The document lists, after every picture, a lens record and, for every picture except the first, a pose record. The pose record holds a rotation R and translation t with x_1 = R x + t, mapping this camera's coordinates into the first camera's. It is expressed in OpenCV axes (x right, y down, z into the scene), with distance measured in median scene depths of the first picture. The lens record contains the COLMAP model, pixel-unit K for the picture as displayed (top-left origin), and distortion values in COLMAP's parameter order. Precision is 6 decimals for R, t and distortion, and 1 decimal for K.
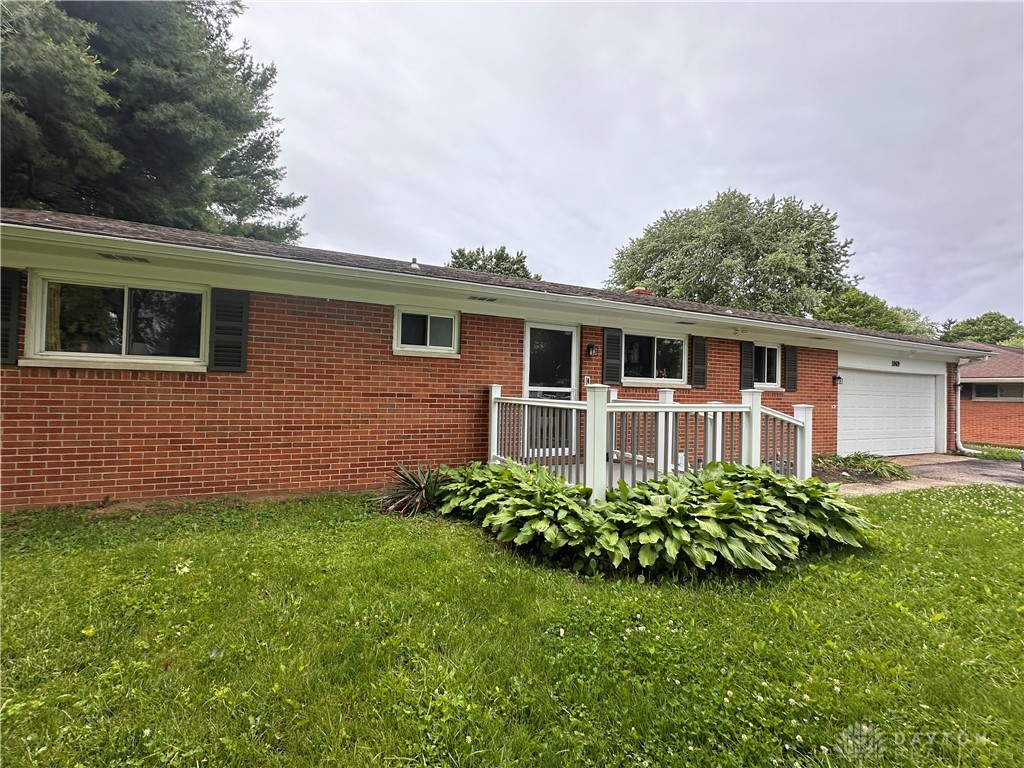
lens RADIAL K [[416.1, 0, 512.0], [0, 416.1, 384.0], [0, 0, 1]] dist [-0.032335, -0.000065]
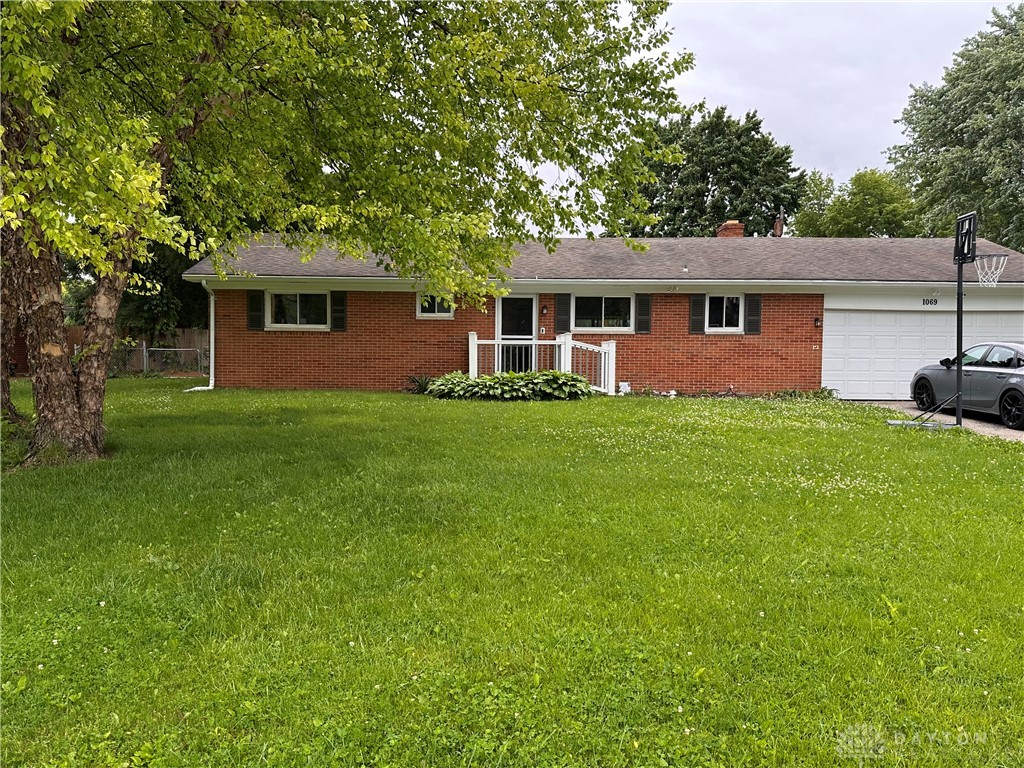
lens RADIAL K [[801.8, 0, 512.0], [0, 801.8, 384.0], [0, 0, 1]] dist [0.109093, 0.001105]
pose [[0.924318, -0.002115, -0.381617, 1.408157], [0.020802, 0.998777, 0.044850, 0.061931], [0.381055, -0.049394, 0.923232, -2.058853]]
